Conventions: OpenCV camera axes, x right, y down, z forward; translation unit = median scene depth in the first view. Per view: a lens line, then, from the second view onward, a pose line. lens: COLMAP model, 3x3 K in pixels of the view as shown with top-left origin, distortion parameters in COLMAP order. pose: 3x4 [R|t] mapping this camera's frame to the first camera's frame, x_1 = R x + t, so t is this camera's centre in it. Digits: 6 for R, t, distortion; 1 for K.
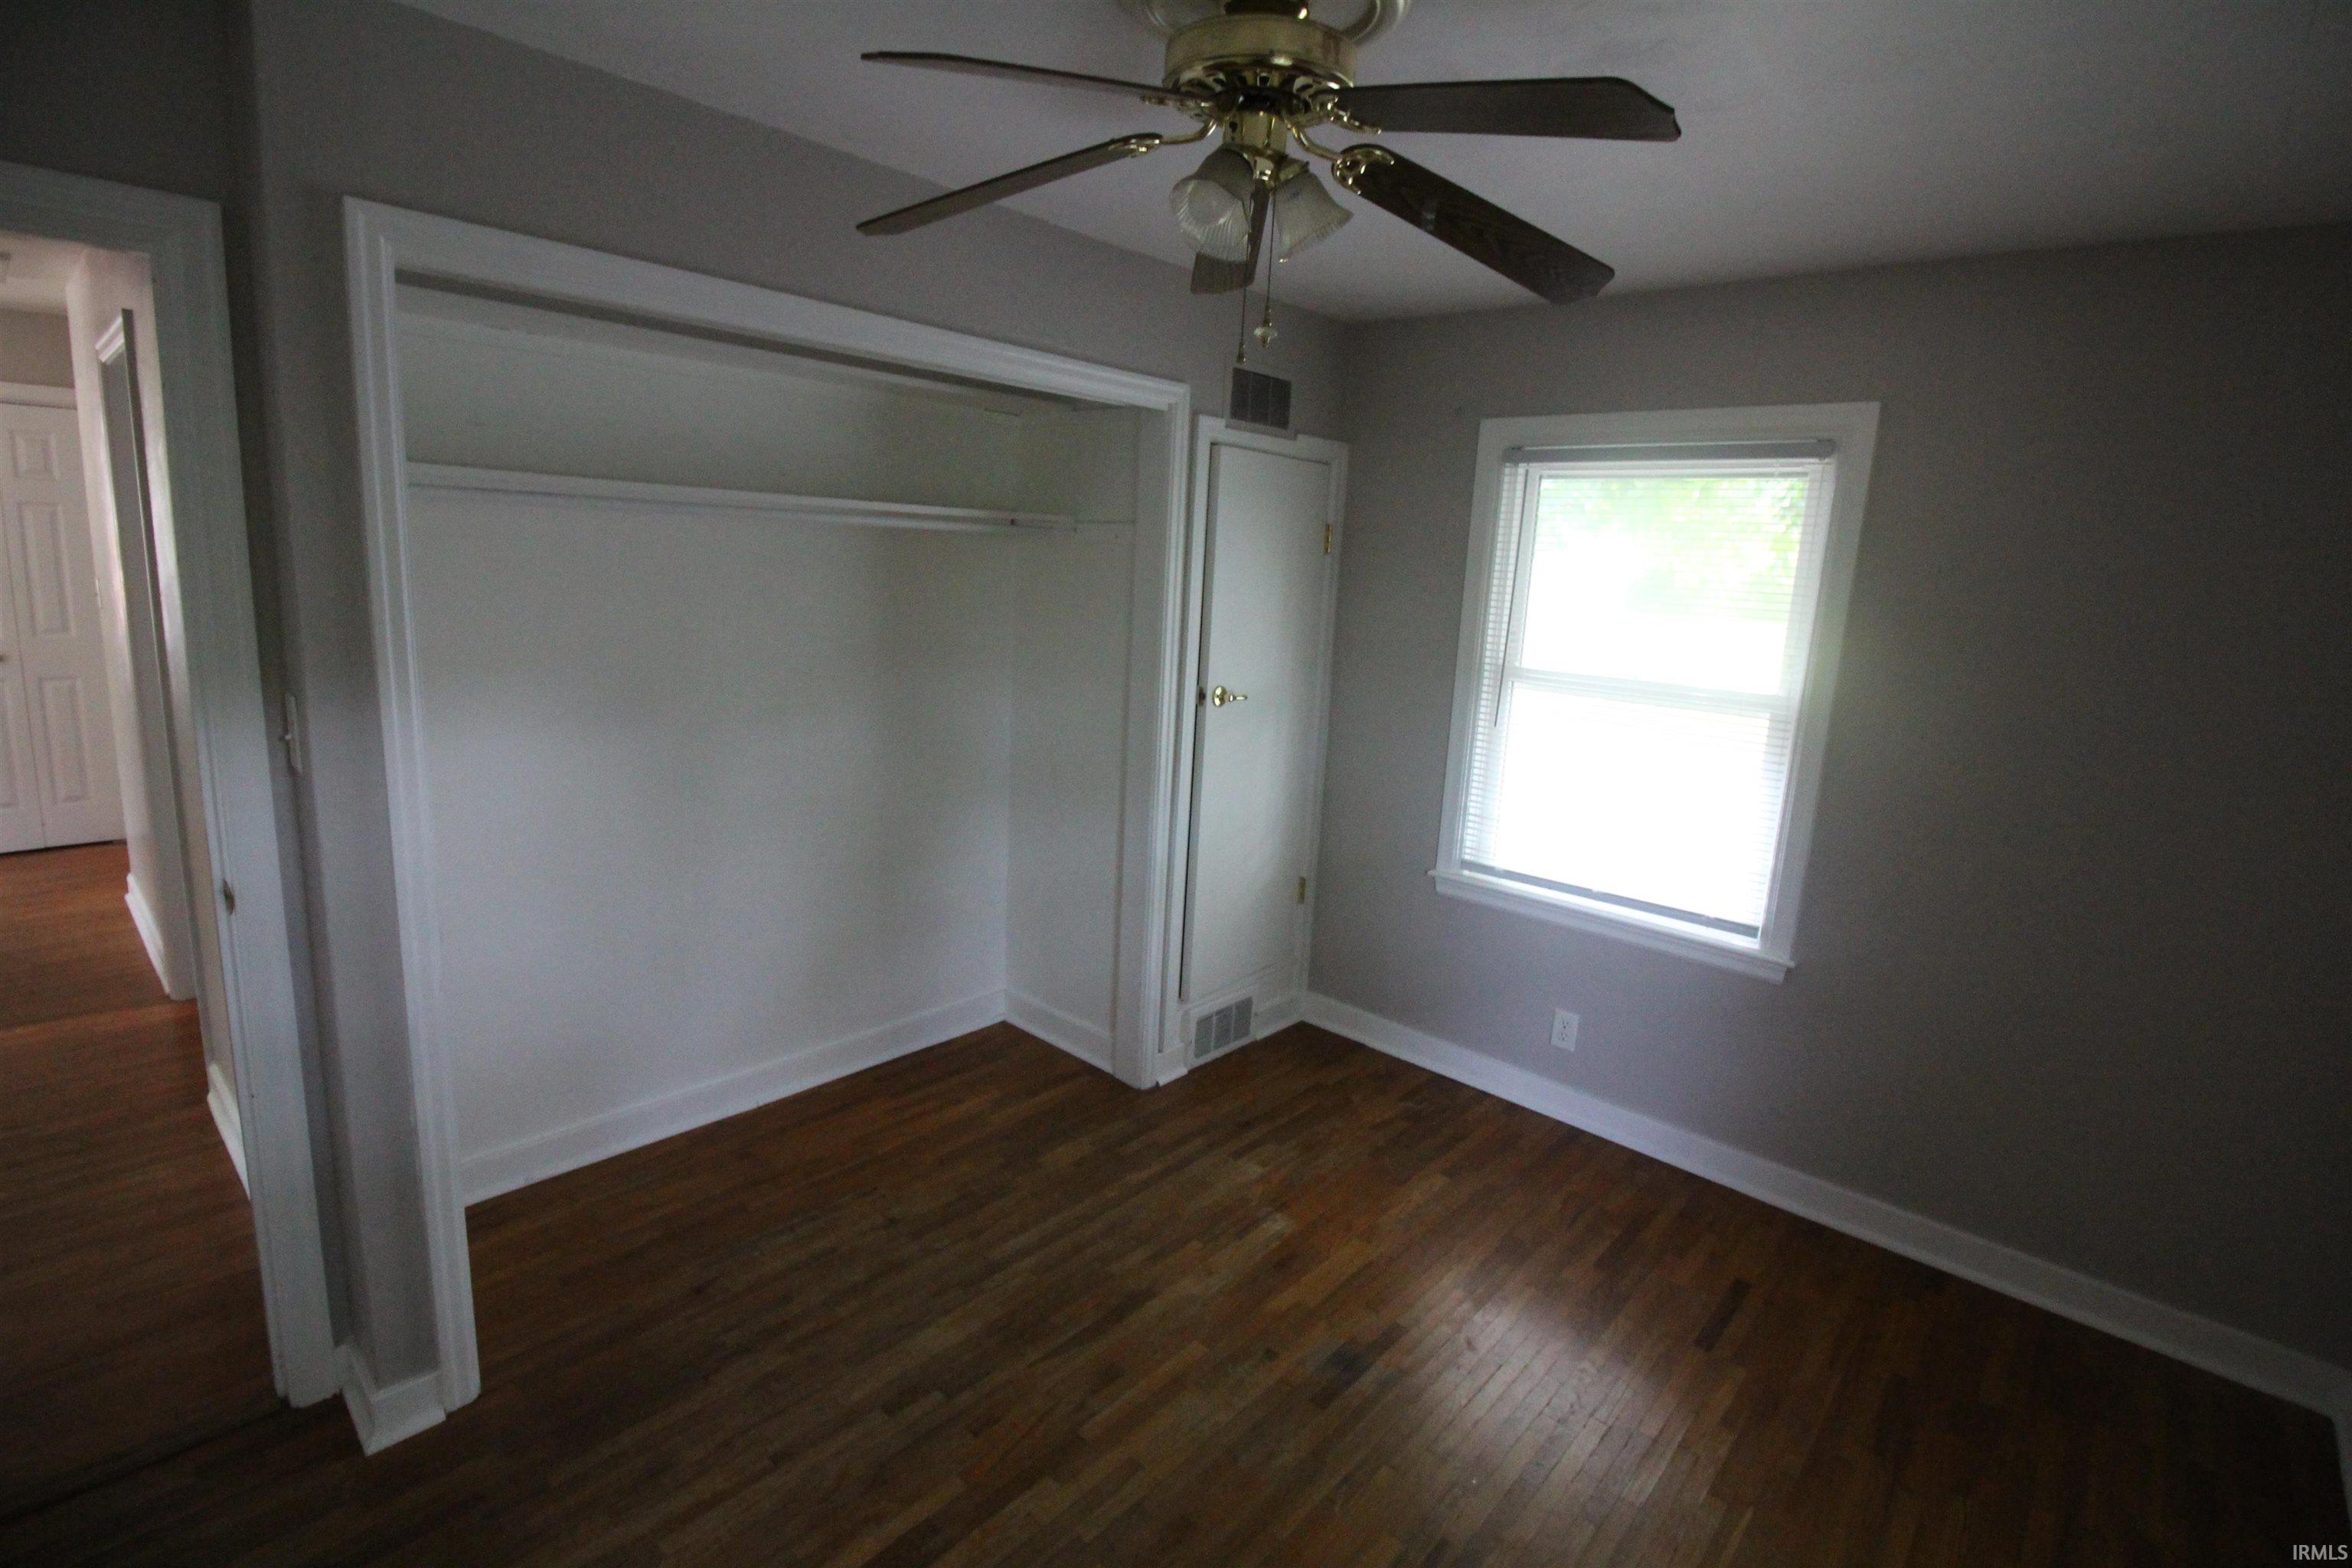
lens RADIAL K [[1104.7, 0, 1172.7], [0, 1104.7, 753.7], [0, 0, 1]] dist [0.002819, 0.000306]
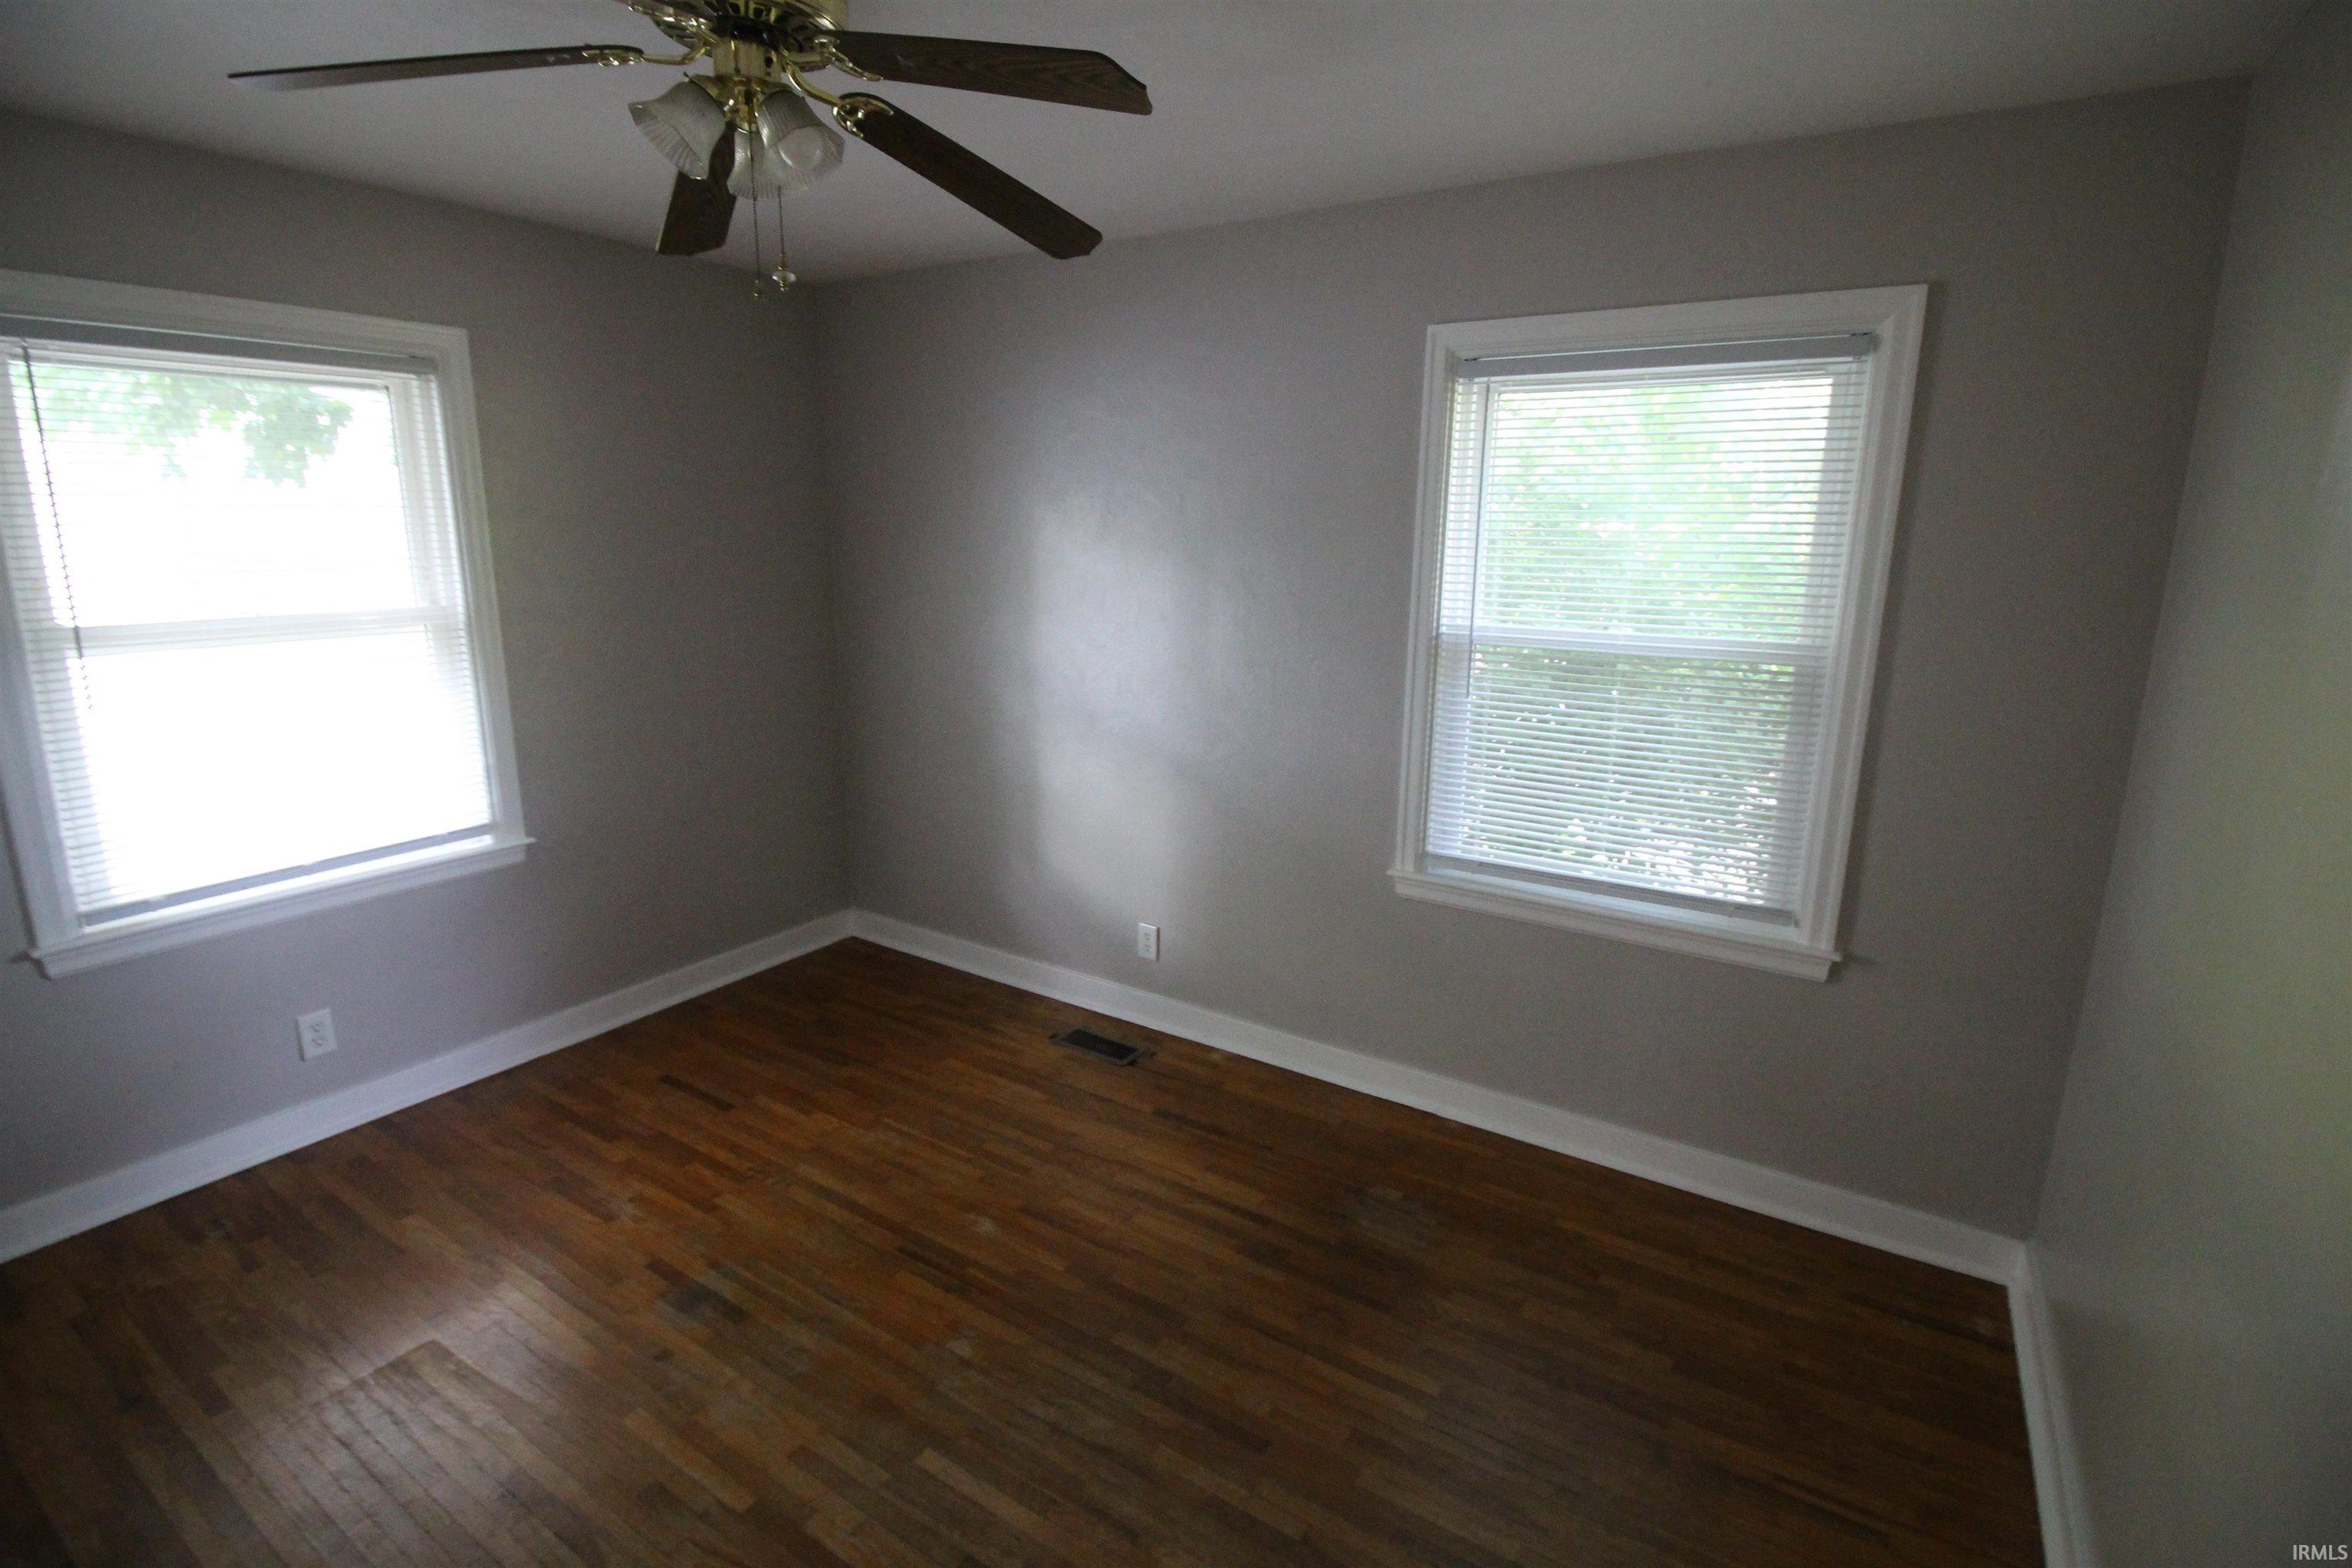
lens RADIAL K [[1103.4, 0, 1150.2], [0, 1103.4, 791.5], [0, 0, 1]] dist [0.000391, 0.000010]
pose [[-0.139511, -0.283846, 0.948667, -0.564084], [0.168108, 0.937340, 0.305179, -0.090226], [-0.975846, 0.202054, -0.083053, 0.460384]]
